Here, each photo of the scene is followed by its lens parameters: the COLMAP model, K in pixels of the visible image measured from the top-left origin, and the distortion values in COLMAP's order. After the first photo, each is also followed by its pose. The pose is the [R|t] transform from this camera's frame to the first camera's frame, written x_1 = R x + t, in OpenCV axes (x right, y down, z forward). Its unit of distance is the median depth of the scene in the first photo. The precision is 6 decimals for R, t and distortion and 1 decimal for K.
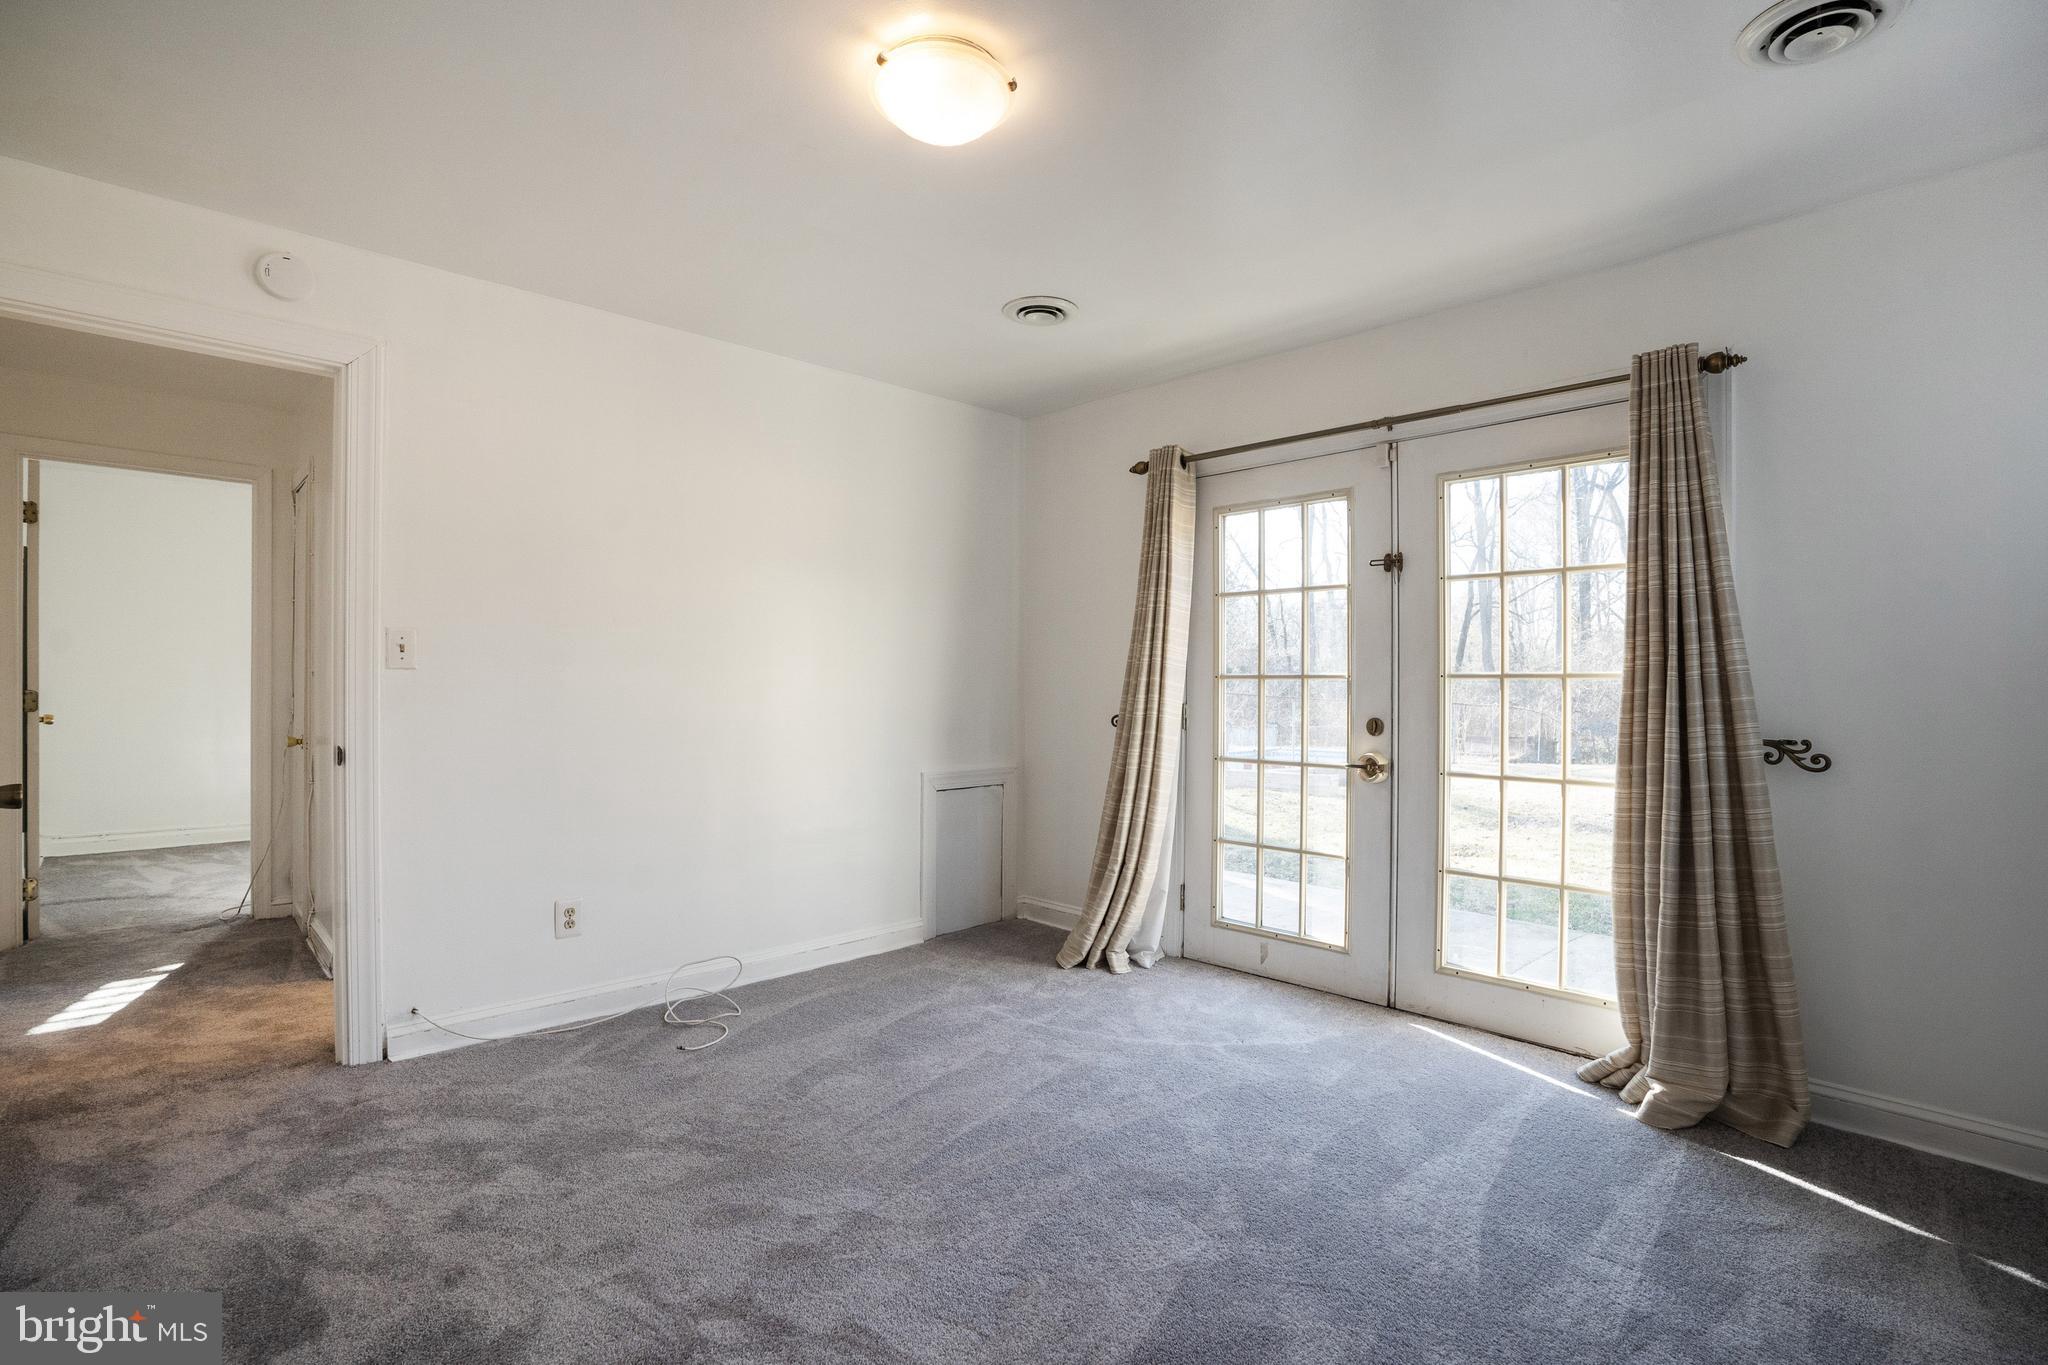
lens RADIAL K [[977.9, 0, 1016.6], [0, 977.9, 685.6], [0, 0, 1]] dist [-0.060408, 0.030762]
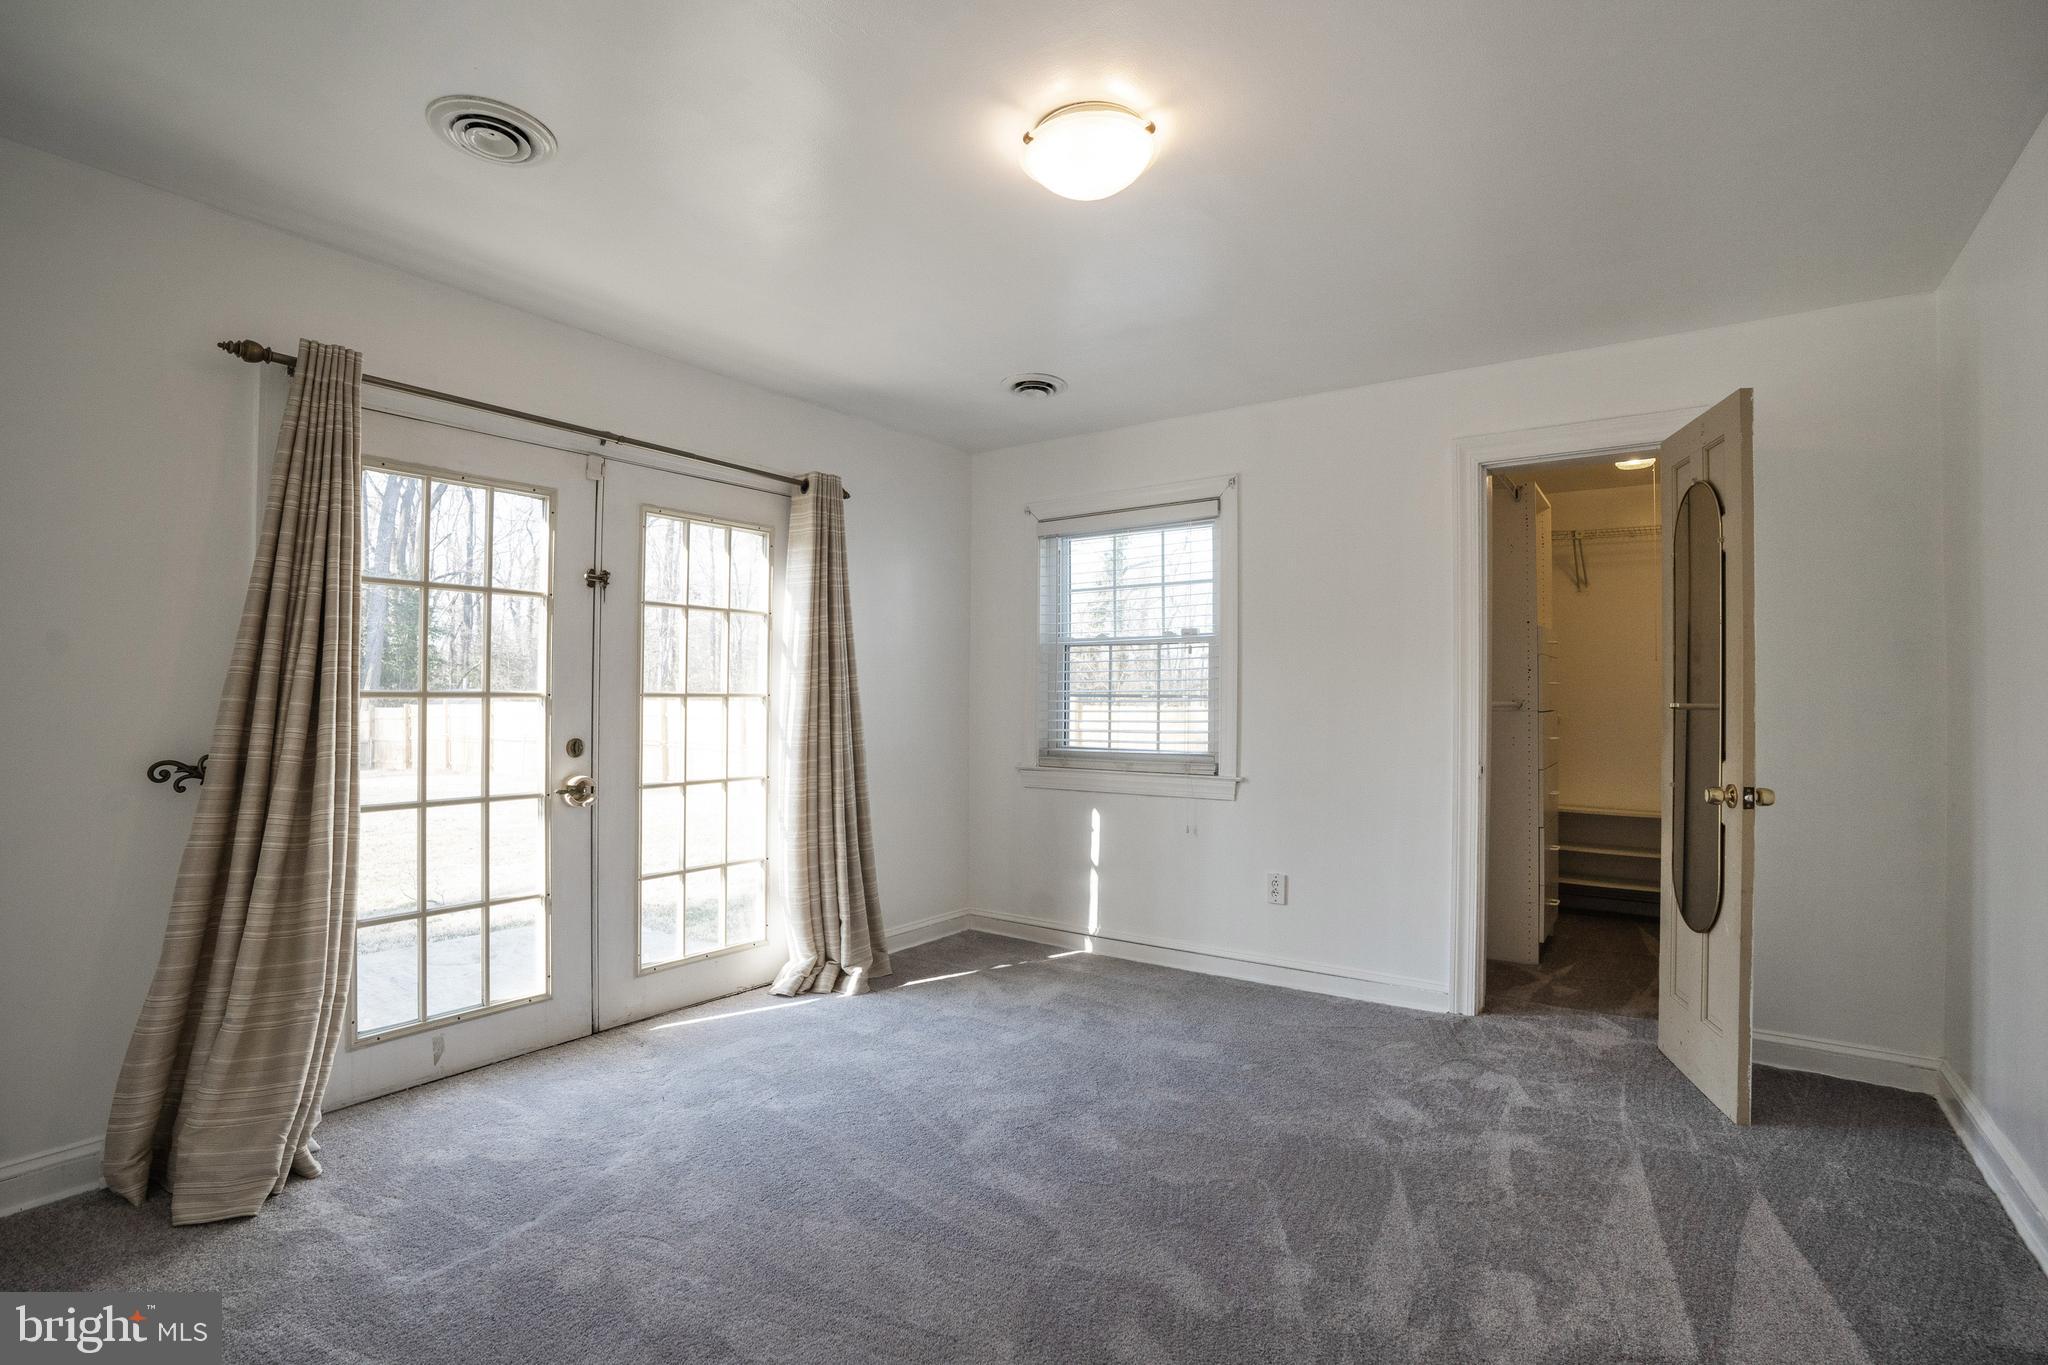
lens RADIAL K [[977.9, 0, 1016.6], [0, 977.9, 685.6], [0, 0, 1]] dist [-0.060408, 0.030762]
pose [[-0.192287, 0.000494, 0.981339, -0.653449], [-0.008557, 0.999961, -0.002180, -0.020660], [-0.981301, -0.008816, -0.192276, 0.771490]]
